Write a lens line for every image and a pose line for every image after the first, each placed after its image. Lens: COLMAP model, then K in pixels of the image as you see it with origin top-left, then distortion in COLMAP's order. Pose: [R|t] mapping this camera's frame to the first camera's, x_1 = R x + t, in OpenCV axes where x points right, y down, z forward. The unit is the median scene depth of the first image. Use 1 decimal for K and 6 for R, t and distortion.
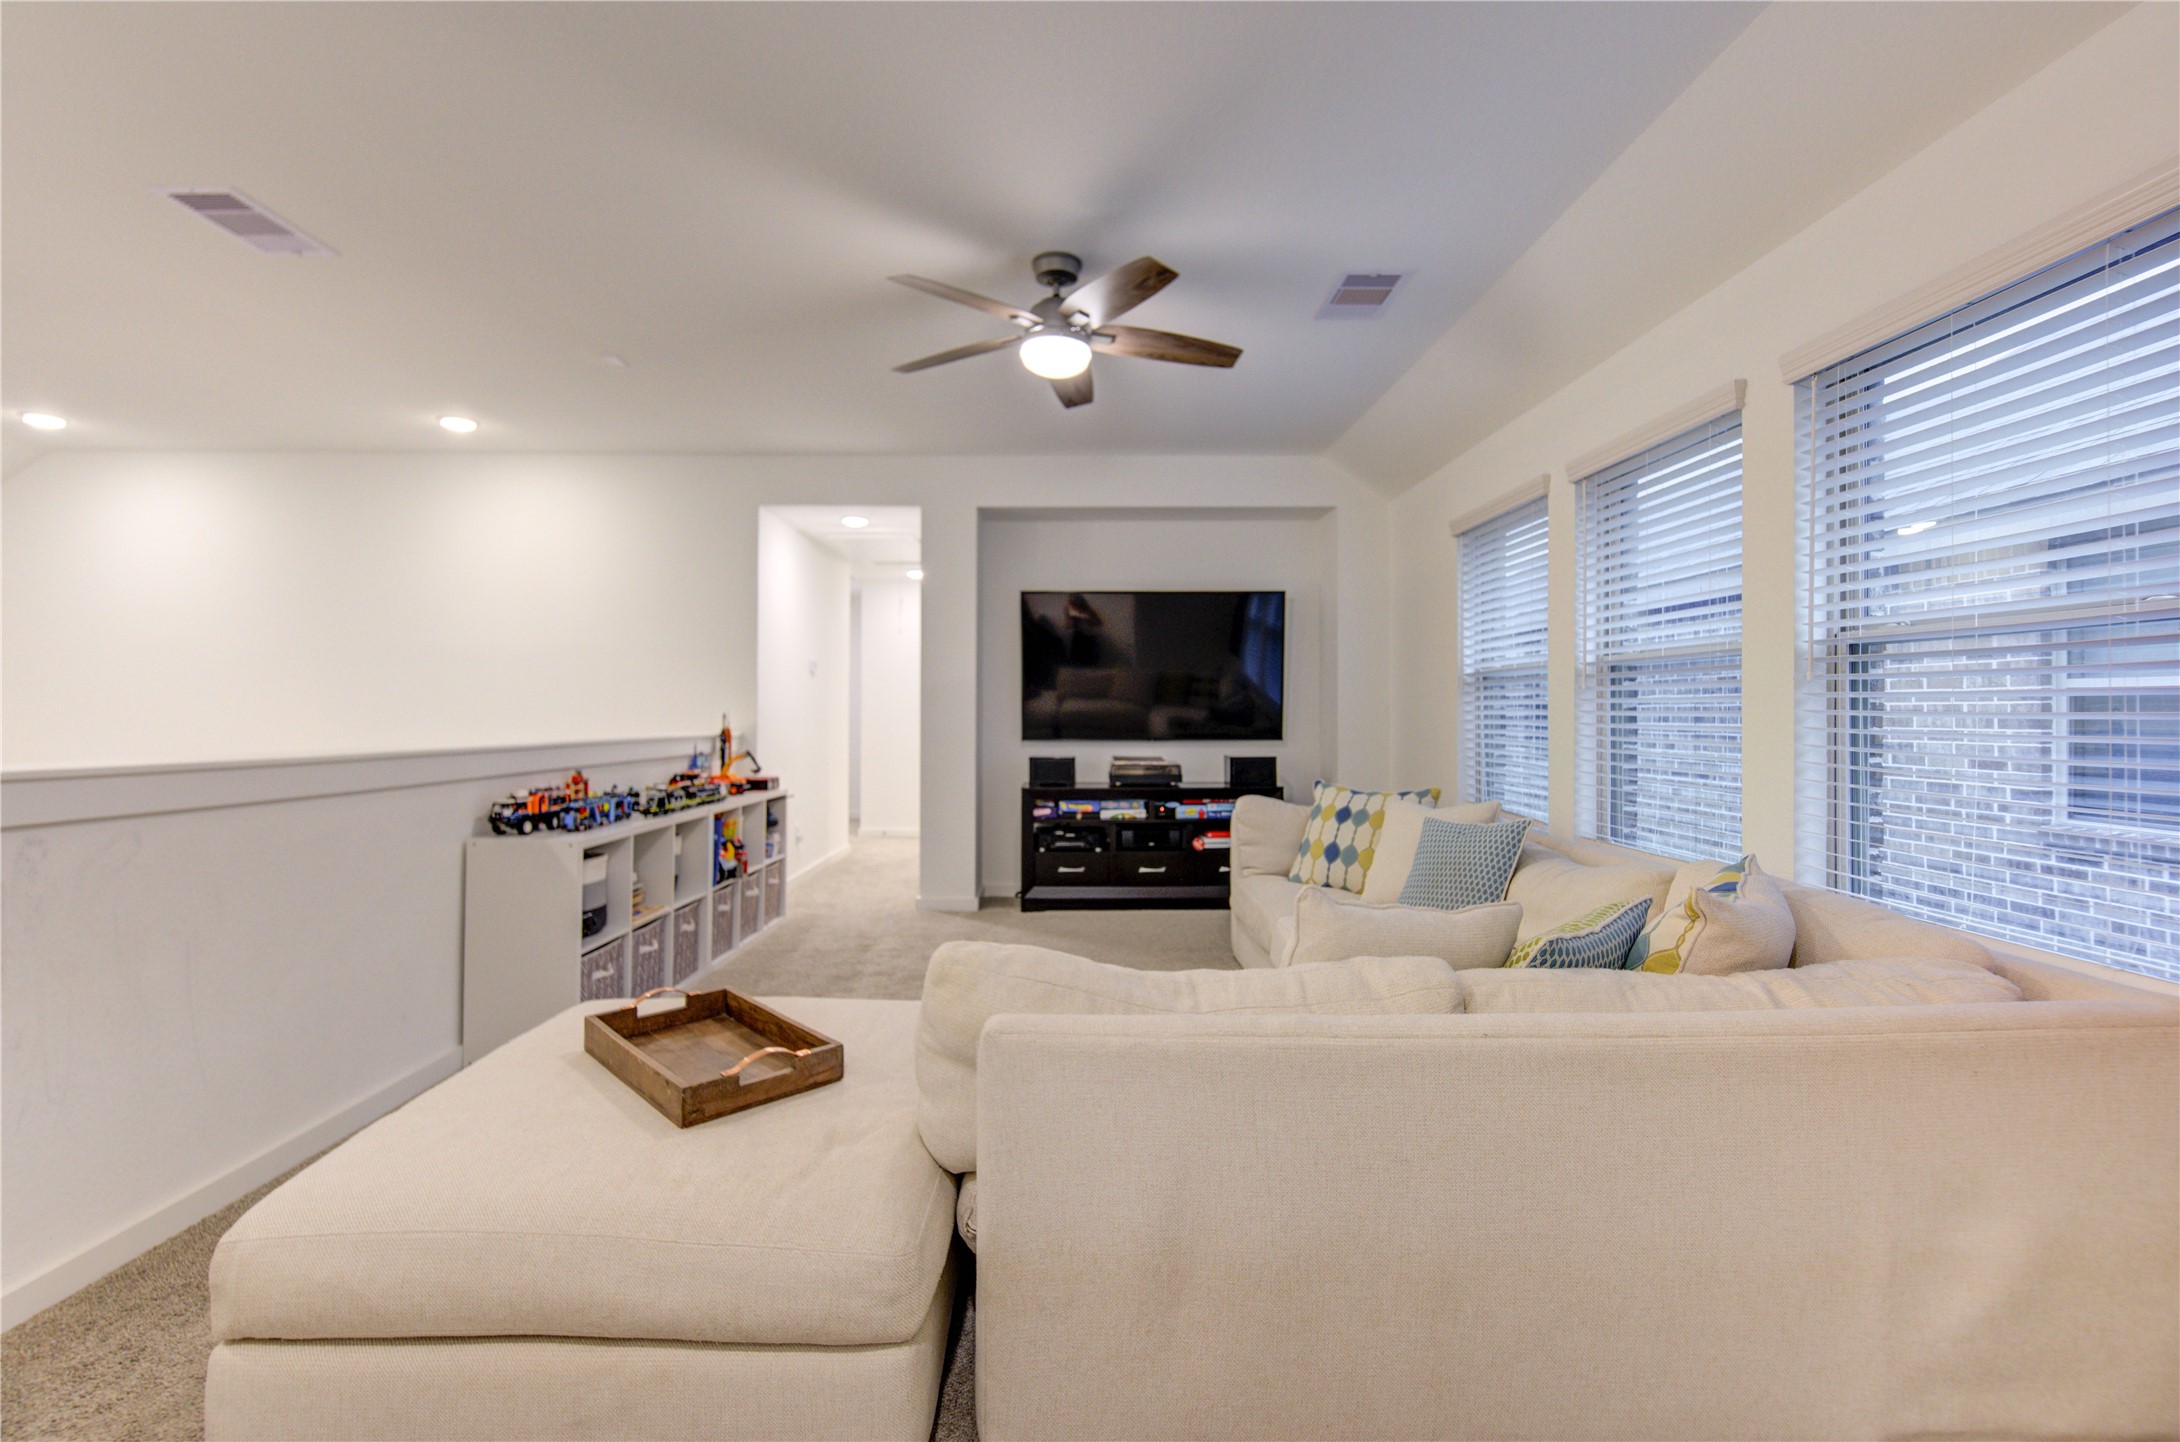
lens RADIAL K [[908.0, 0, 1047.4], [0, 908.0, 719.7], [0, 0, 1]] dist [-0.007504, -0.001067]
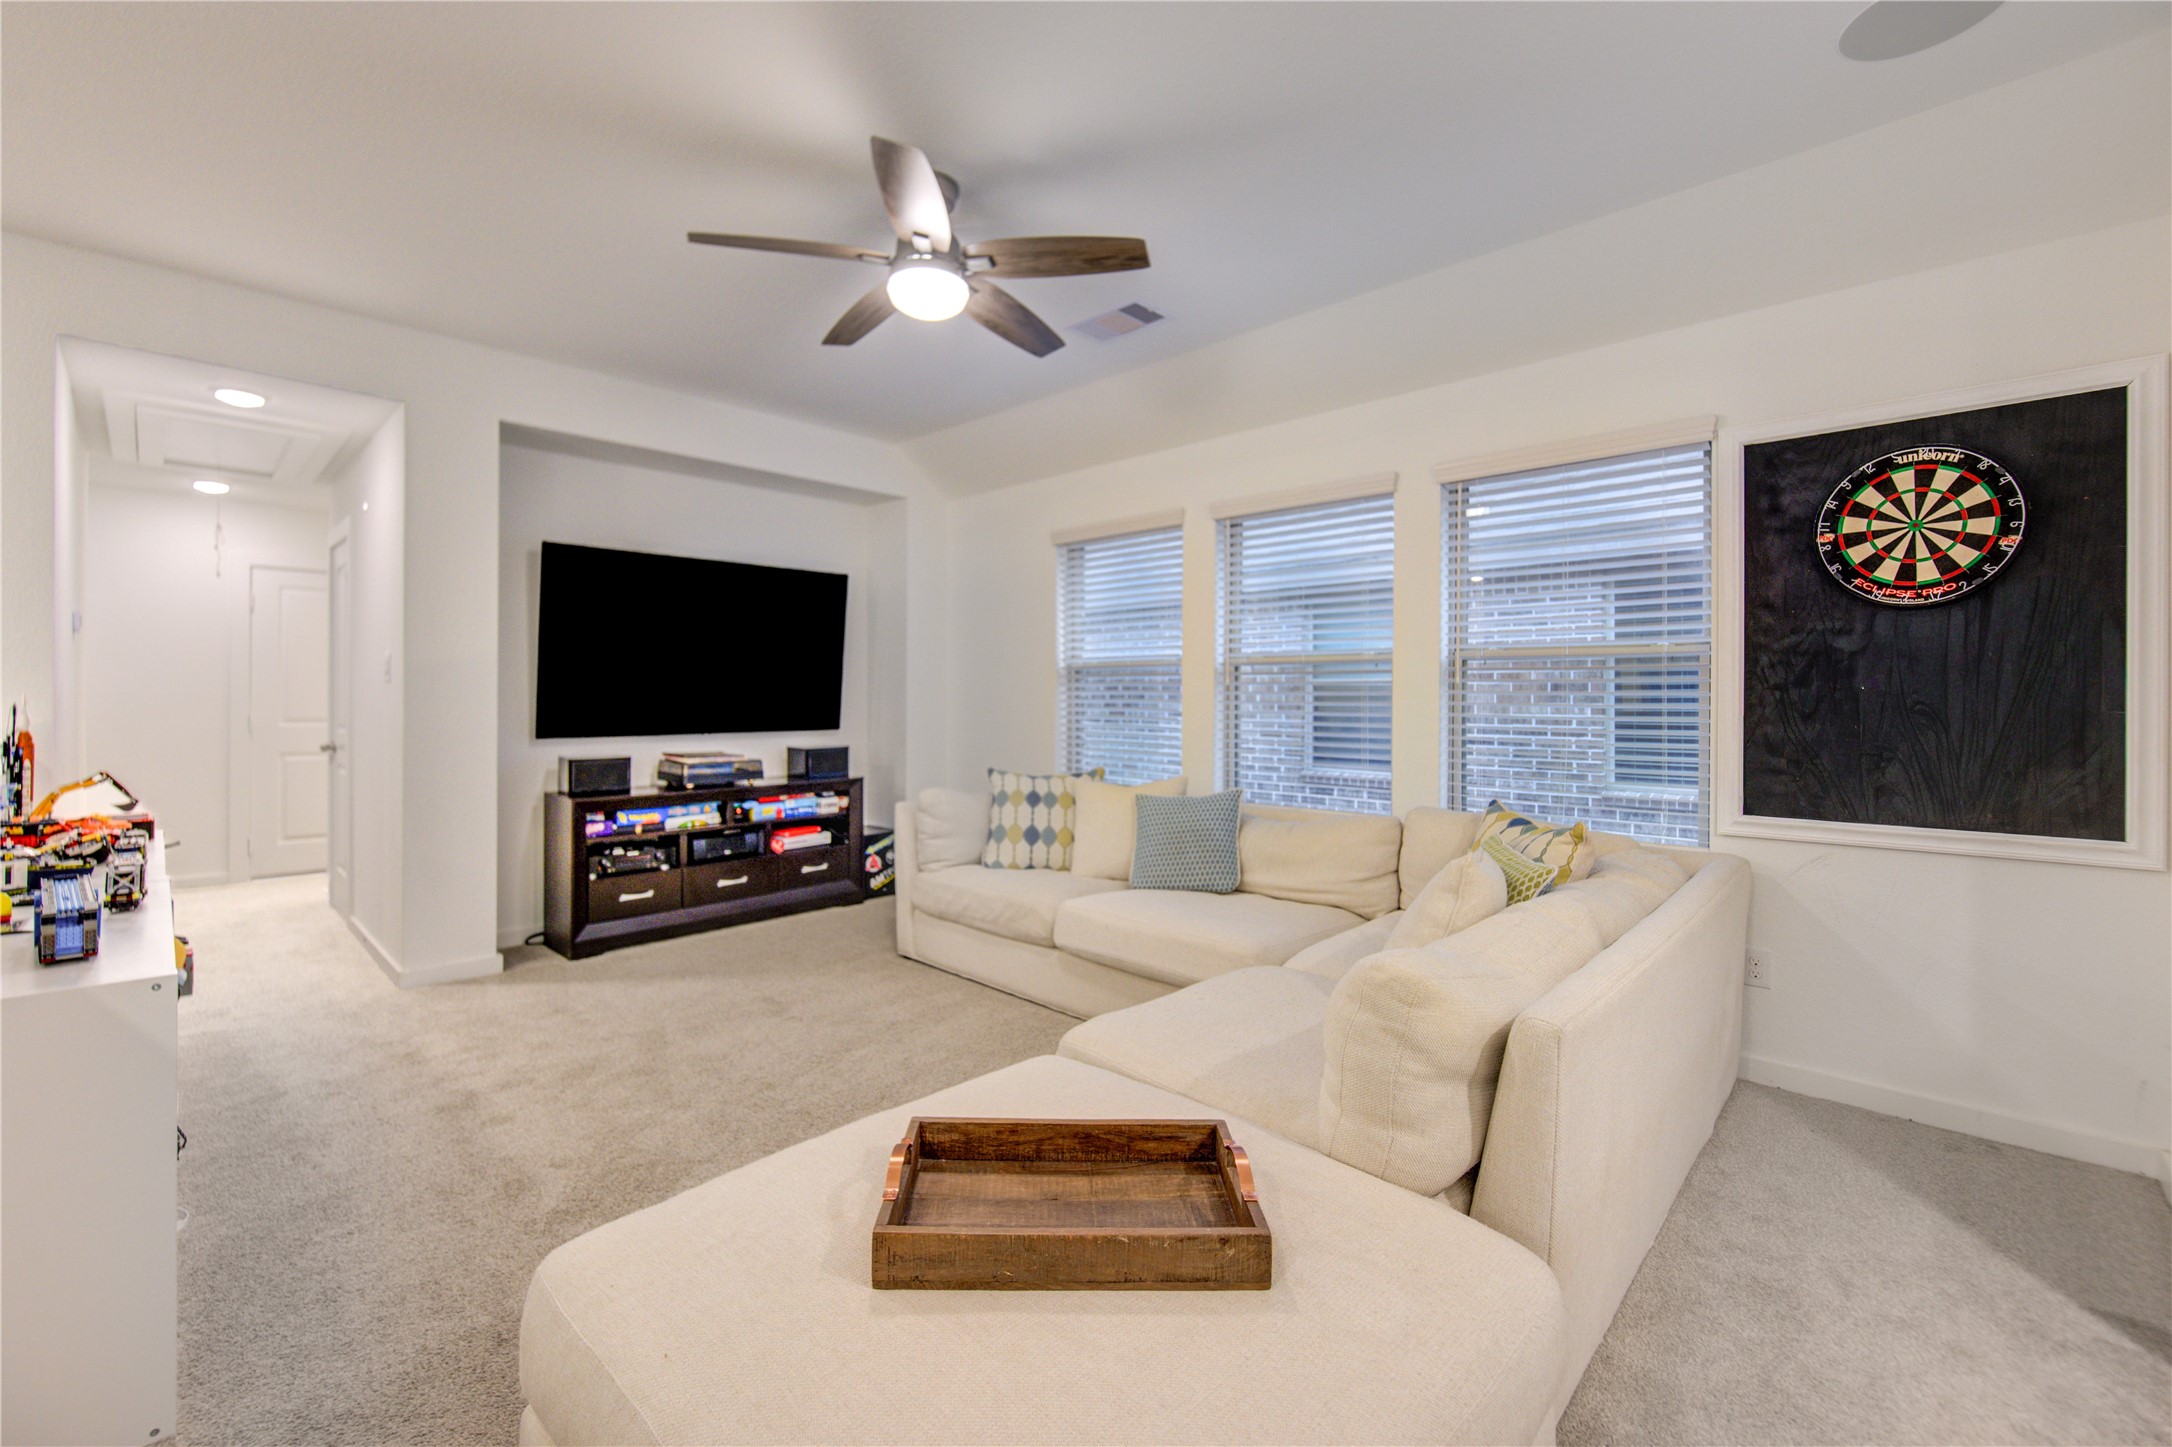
lens RADIAL K [[904.6, 0, 1078.3], [0, 904.6, 716.4], [0, 0, 1]] dist [-0.007504, -0.001067]
pose [[0.695119, -0.014814, 0.718742, -0.273820], [0.004621, 0.999859, 0.016140, -0.005894], [-0.718880, -0.007897, 0.695089, 0.156830]]
